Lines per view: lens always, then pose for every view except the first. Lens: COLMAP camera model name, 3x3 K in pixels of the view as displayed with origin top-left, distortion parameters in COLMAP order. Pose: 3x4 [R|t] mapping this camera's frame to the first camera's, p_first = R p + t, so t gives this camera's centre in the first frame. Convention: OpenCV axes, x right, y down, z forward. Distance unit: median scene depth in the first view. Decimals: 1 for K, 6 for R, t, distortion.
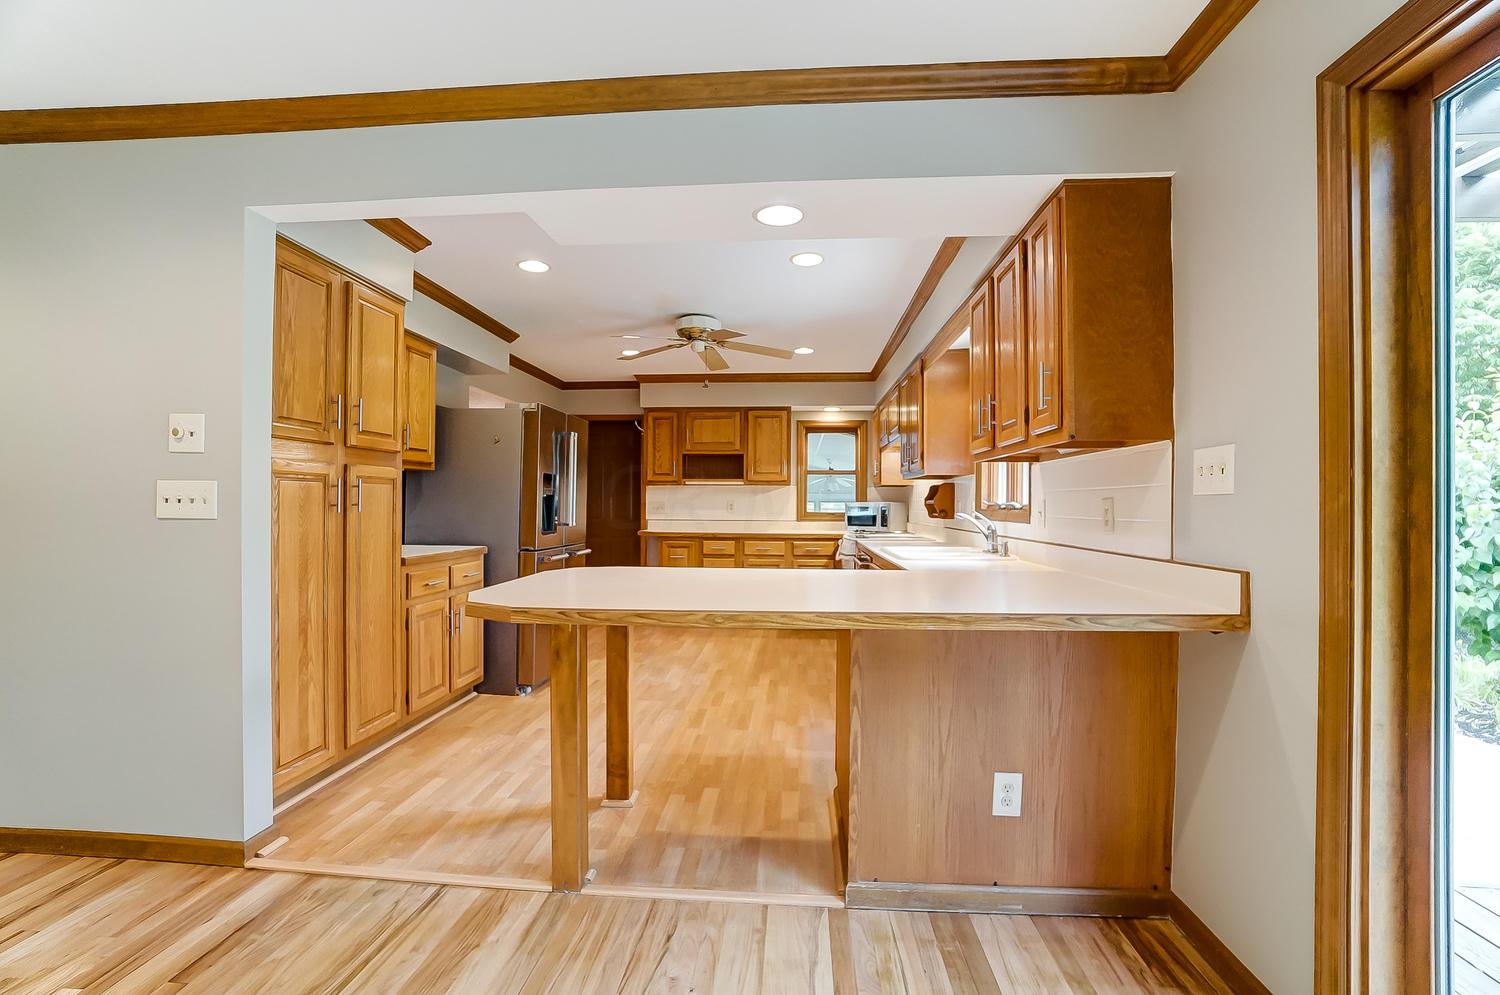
lens RADIAL K [[685.7, 0, 740.5], [0, 685.7, 491.5], [0, 0, 1]] dist [-0.061510, 0.021267]
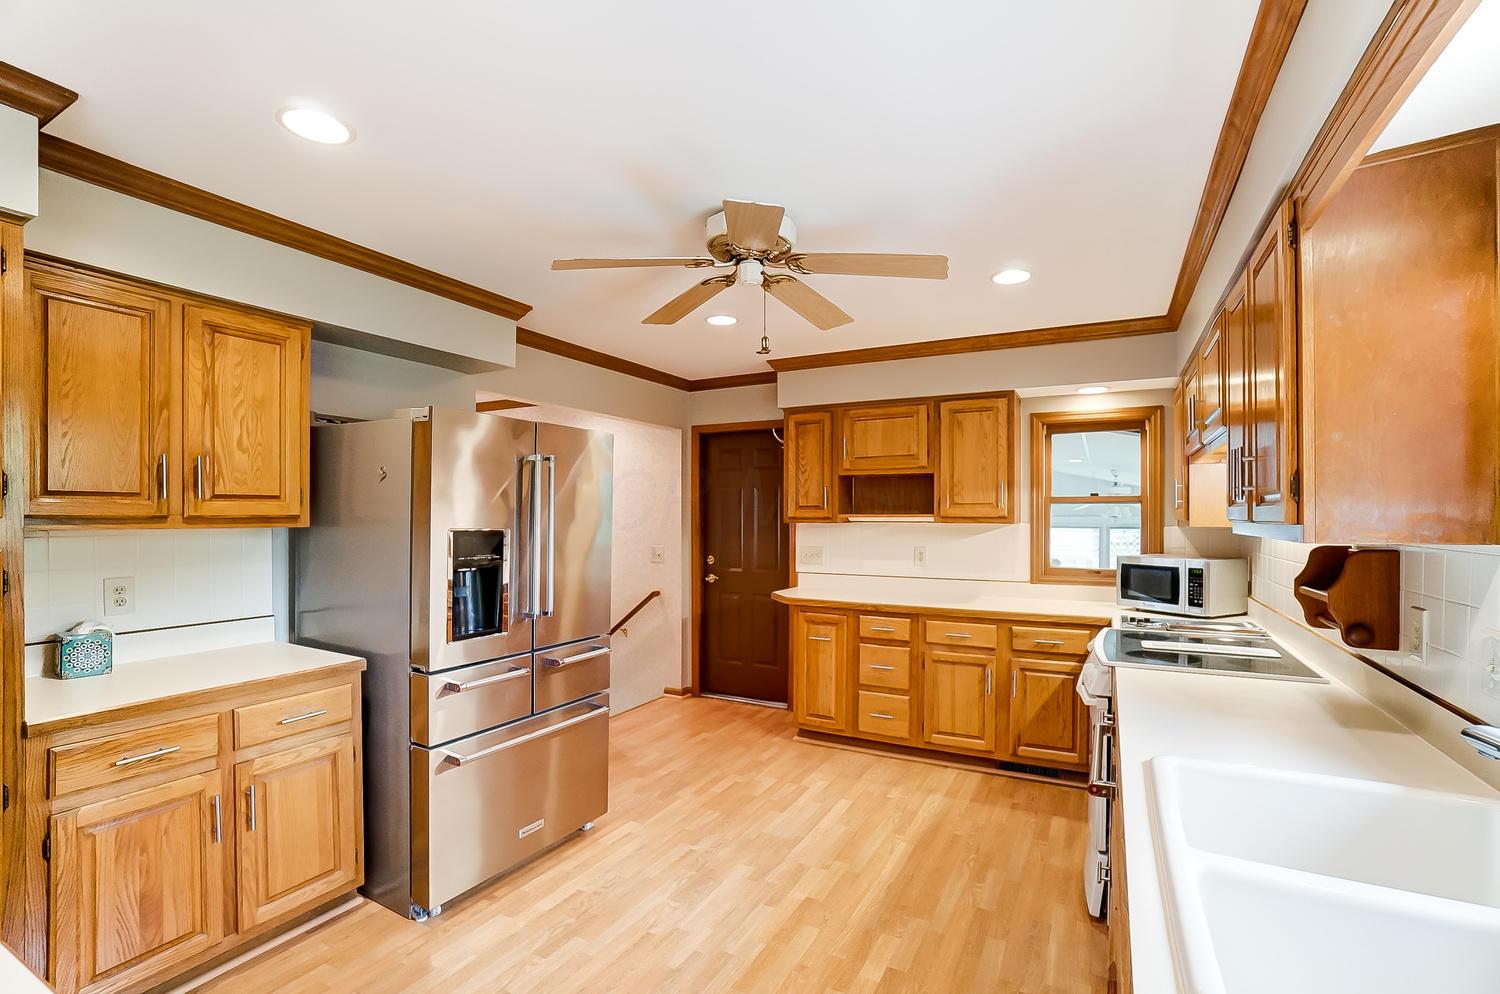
lens RADIAL K [[681.5, 0, 738.5], [0, 681.5, 517.0], [0, 0, 1]] dist [-0.052223, 0.000893]
pose [[0.912876, -0.004319, -0.408214, 0.144045], [0.012918, 0.999749, 0.018311, -0.044593], [0.408032, -0.021989, 0.912703, 0.577159]]
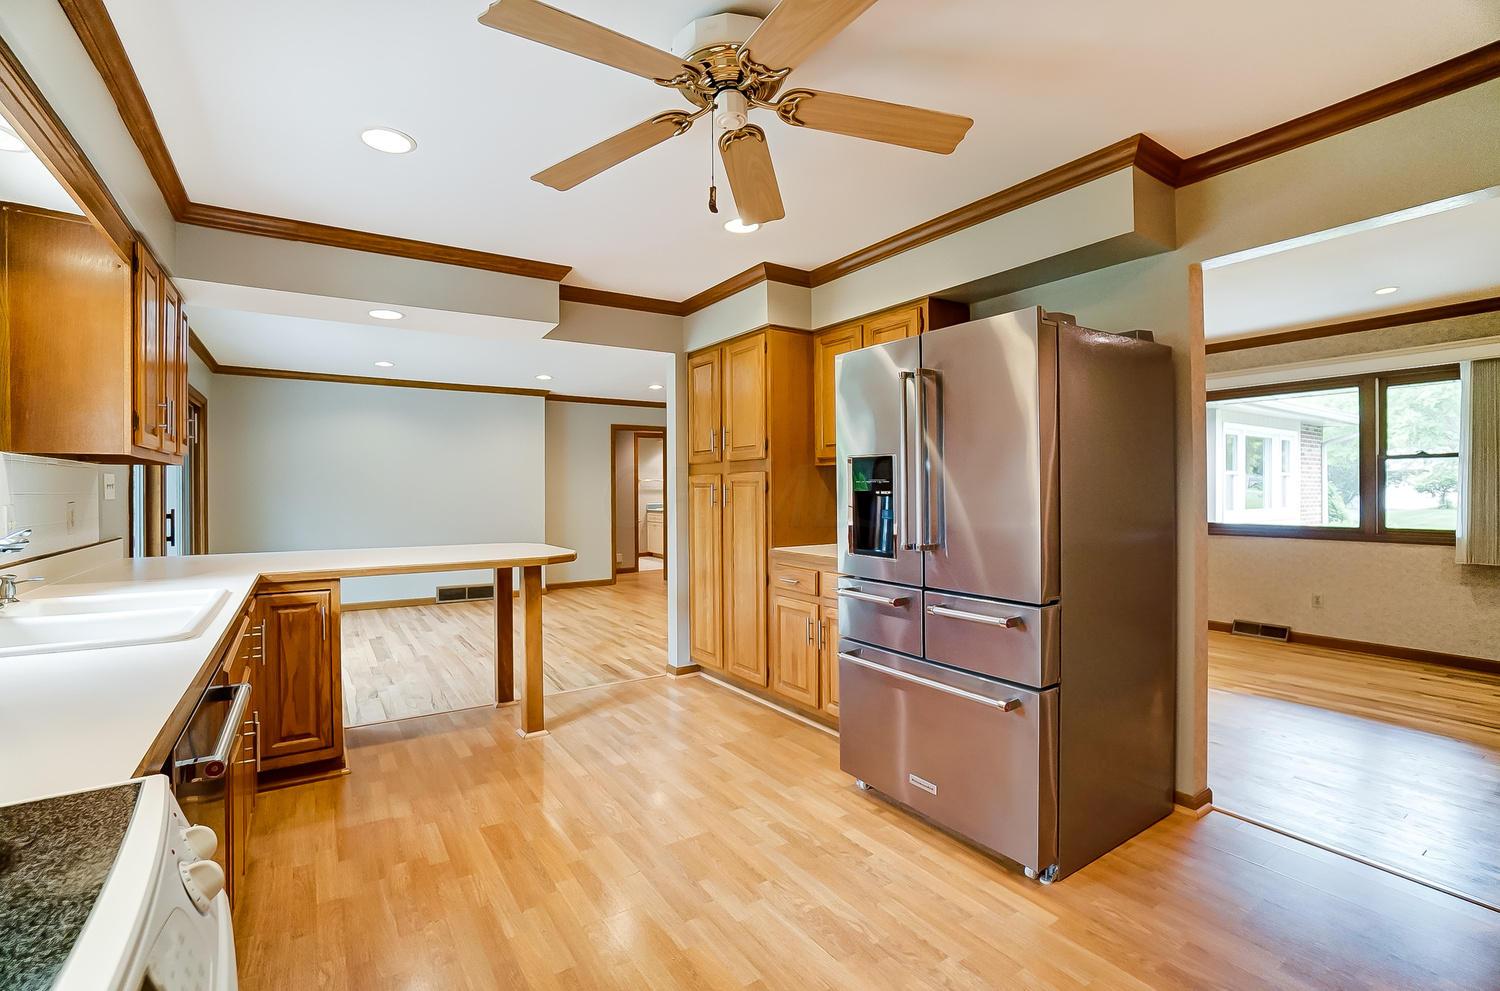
lens RADIAL K [[659.0, 0, 732.8], [0, 659.0, 498.4], [0, 0, 1]] dist [-0.040826, 0.000157]
pose [[-0.791703, 0.006106, -0.610875, 0.171743], [0.011790, 0.999917, -0.005285, 0.012940], [0.610792, -0.011386, -0.791709, 1.379544]]
